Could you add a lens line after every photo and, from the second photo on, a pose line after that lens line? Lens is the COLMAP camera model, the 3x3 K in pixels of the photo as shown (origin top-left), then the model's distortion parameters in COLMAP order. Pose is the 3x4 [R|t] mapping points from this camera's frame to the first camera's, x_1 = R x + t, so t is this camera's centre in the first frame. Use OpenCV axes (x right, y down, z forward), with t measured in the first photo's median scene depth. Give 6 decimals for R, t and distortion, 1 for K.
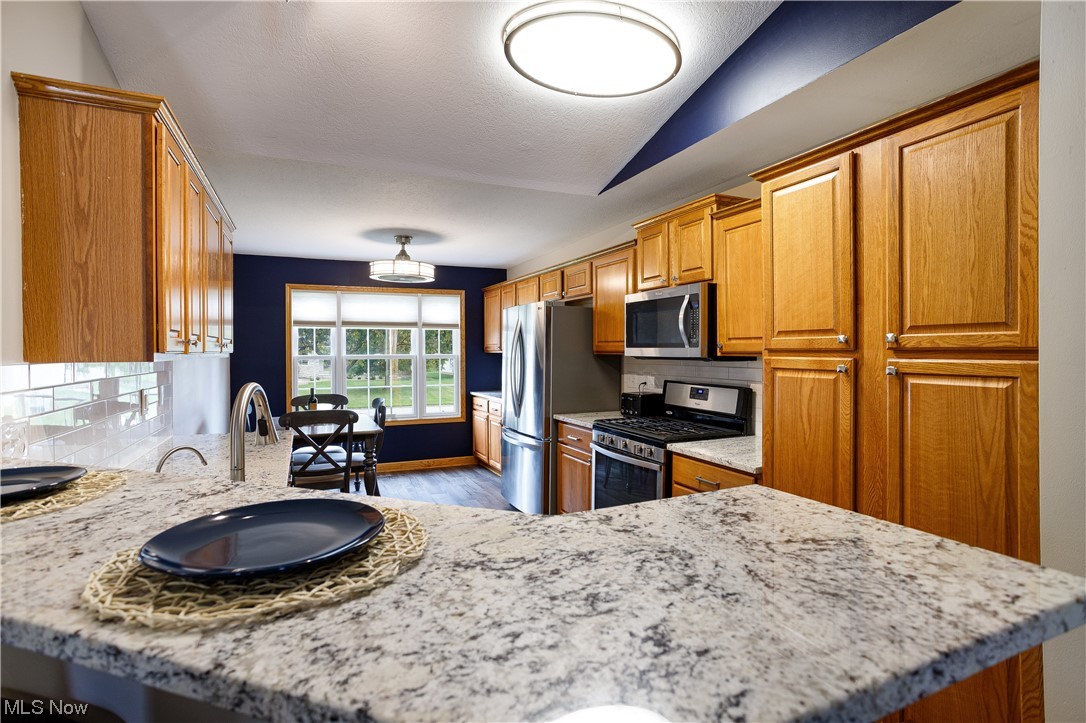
lens RADIAL K [[525.8, 0, 537.3], [0, 525.8, 354.3], [0, 0, 1]] dist [-0.031448, 0.010833]
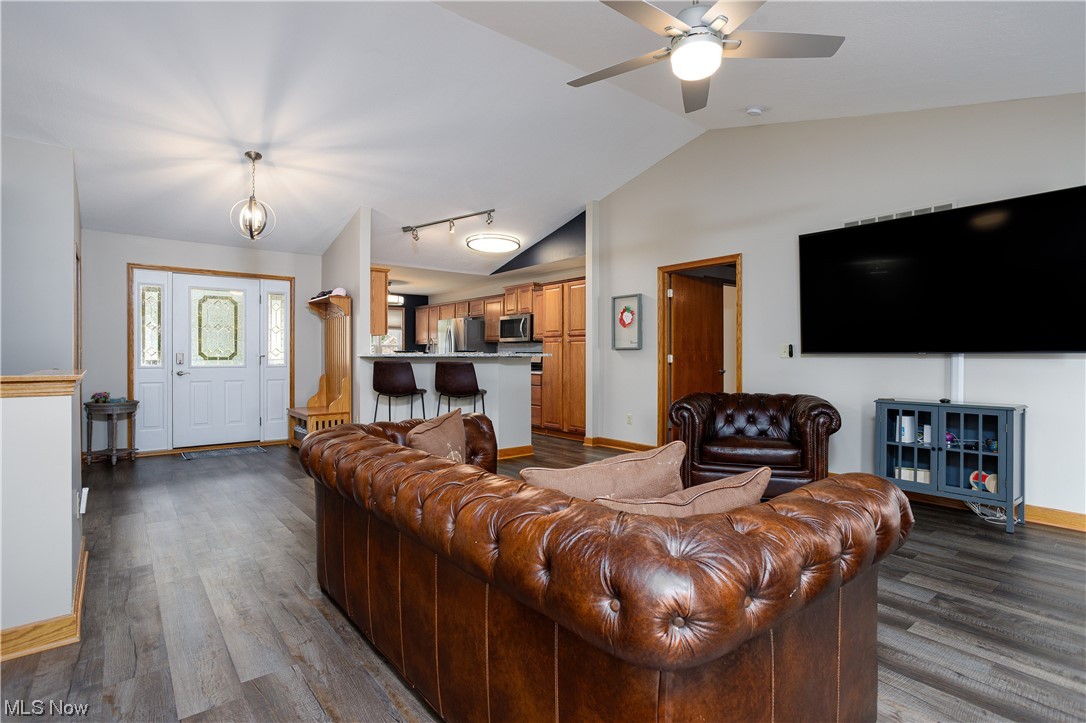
lens RADIAL K [[525.8, 0, 540.4], [0, 525.8, 359.8], [0, 0, 1]] dist [-0.031448, 0.010833]
pose [[0.964337, 0.000884, 0.264675, -0.317491], [-0.000590, 0.999999, -0.001192, 0.095918], [-0.264676, 0.000993, 0.964337, -1.496524]]
